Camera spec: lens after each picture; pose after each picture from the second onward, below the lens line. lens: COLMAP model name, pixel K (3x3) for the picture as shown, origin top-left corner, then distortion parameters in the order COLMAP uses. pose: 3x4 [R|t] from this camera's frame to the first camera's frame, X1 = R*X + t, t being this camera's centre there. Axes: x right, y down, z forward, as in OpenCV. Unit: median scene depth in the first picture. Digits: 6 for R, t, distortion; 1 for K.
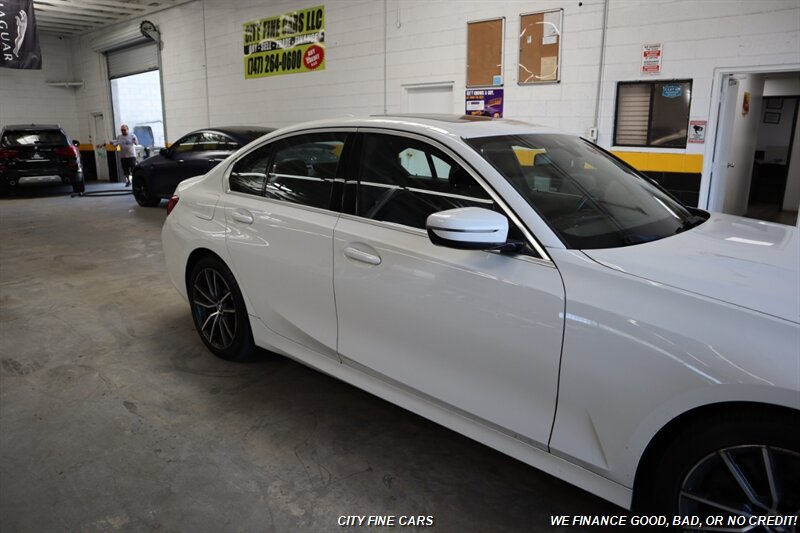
lens RADIAL K [[552.3, 0, 397.0], [0, 552.3, 266.6], [0, 0, 1]] dist [-0.118988, 0.071384]
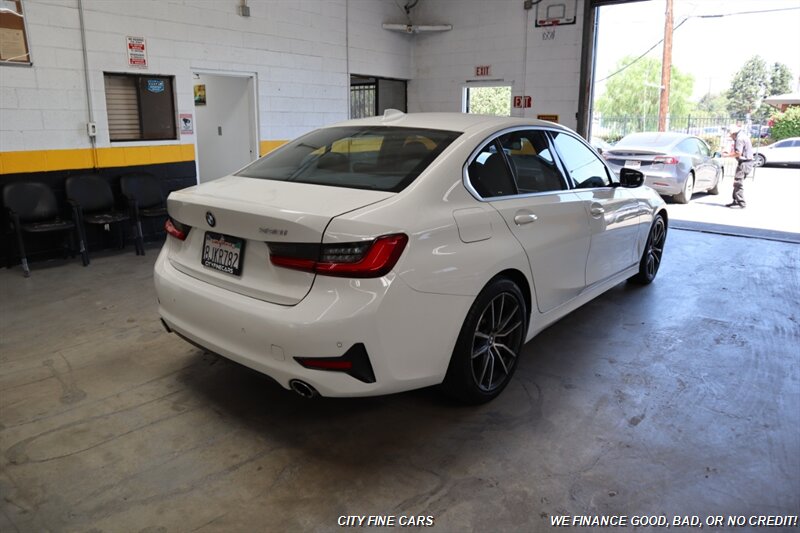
lens RADIAL K [[552.3, 0, 395.8], [0, 552.3, 268.5], [0, 0, 1]] dist [-0.118988, 0.071384]
pose [[-0.035477, -0.253258, 0.966748, -0.610194], [0.235489, 0.937999, 0.254368, -0.151183], [-0.971229, 0.236683, 0.026362, 0.607265]]
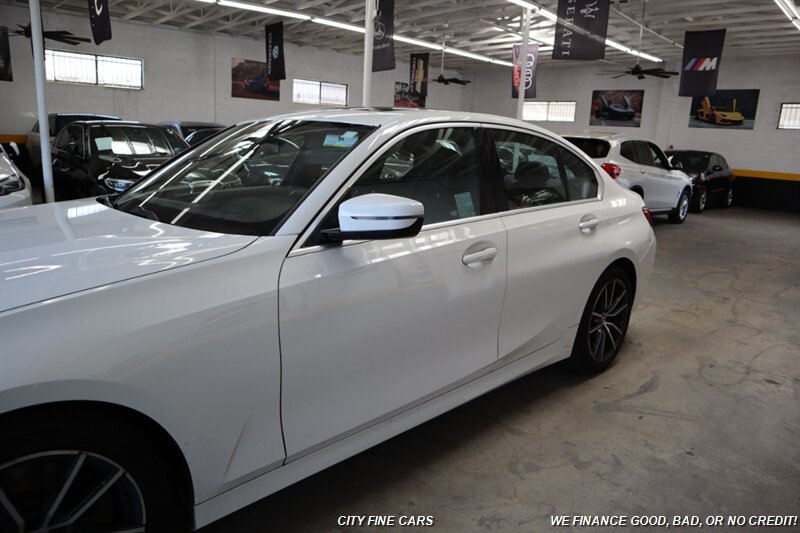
lens RADIAL K [[552.3, 0, 396.0], [0, 552.3, 273.0], [0, 0, 1]] dist [-0.118988, 0.071384]
pose [[-0.074535, 0.225293, -0.971436, 0.538634], [-0.284323, 0.928911, 0.237245, -0.121505], [0.955827, 0.293885, -0.005180, 0.558779]]
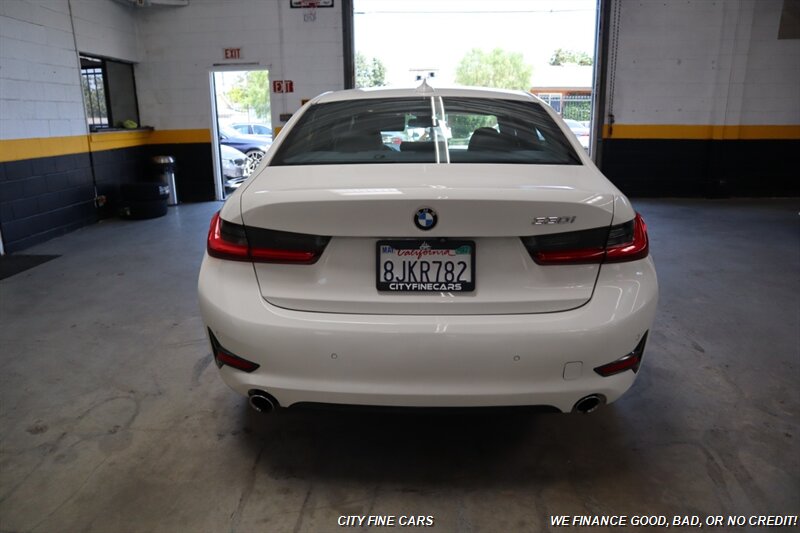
lens RADIAL K [[552.3, 0, 397.4], [0, 552.3, 266.6], [0, 0, 1]] dist [-0.118988, 0.071384]
pose [[-0.635433, -0.195851, 0.746905, -0.412218], [0.198389, 0.893417, 0.403049, -0.209617], [-0.746235, 0.404289, -0.528852, 0.910988]]
